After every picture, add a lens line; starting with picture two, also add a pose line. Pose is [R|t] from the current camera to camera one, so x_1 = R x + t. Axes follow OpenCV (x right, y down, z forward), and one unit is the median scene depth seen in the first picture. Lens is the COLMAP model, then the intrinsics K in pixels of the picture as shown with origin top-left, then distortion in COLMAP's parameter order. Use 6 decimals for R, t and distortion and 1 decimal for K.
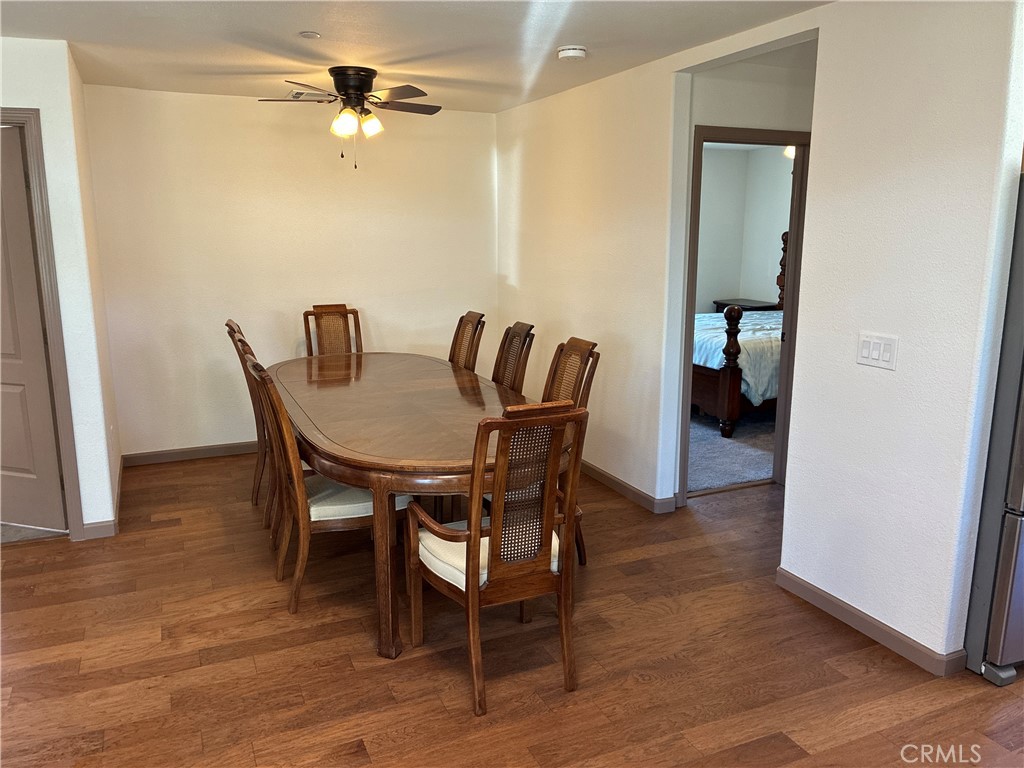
lens RADIAL K [[778.5, 0, 512.0], [0, 778.5, 384.0], [0, 0, 1]] dist [0.021404, -0.006675]
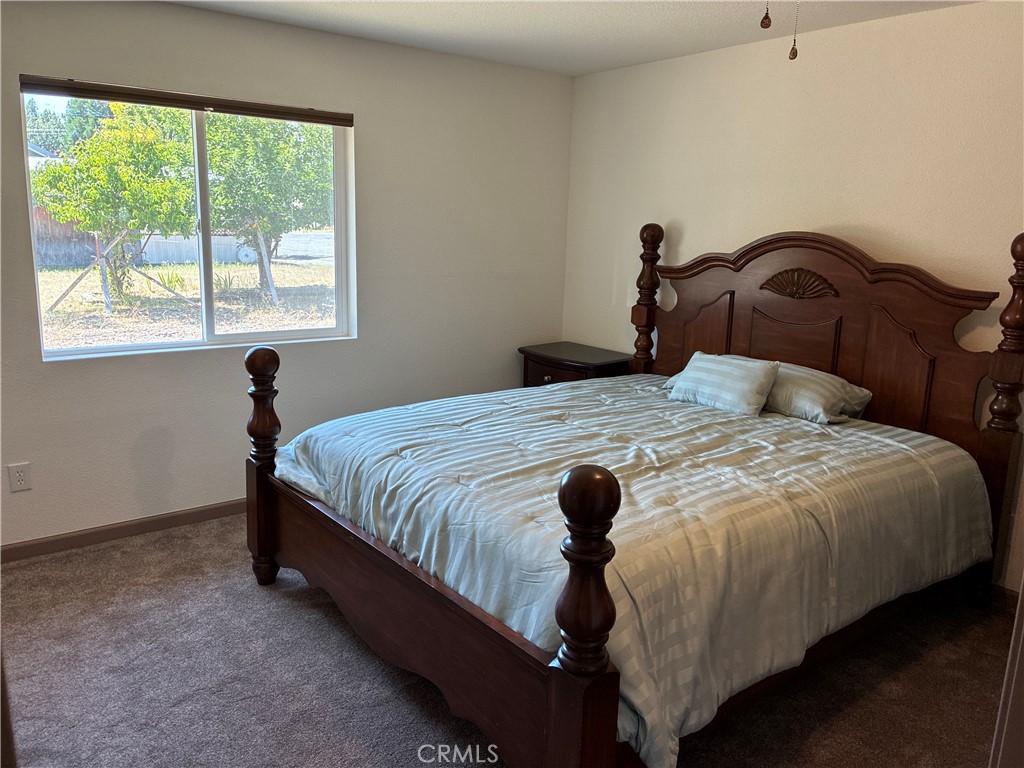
lens RADIAL K [[778.5, 0, 512.0], [0, 778.5, 384.0], [0, 0, 1]] dist [0.021404, -0.006675]
pose [[0.970384, -0.030338, 0.239655, 0.183471], [0.029471, 0.999540, 0.007200, -0.129389], [-0.239763, 0.000076, 0.970832, 0.707512]]
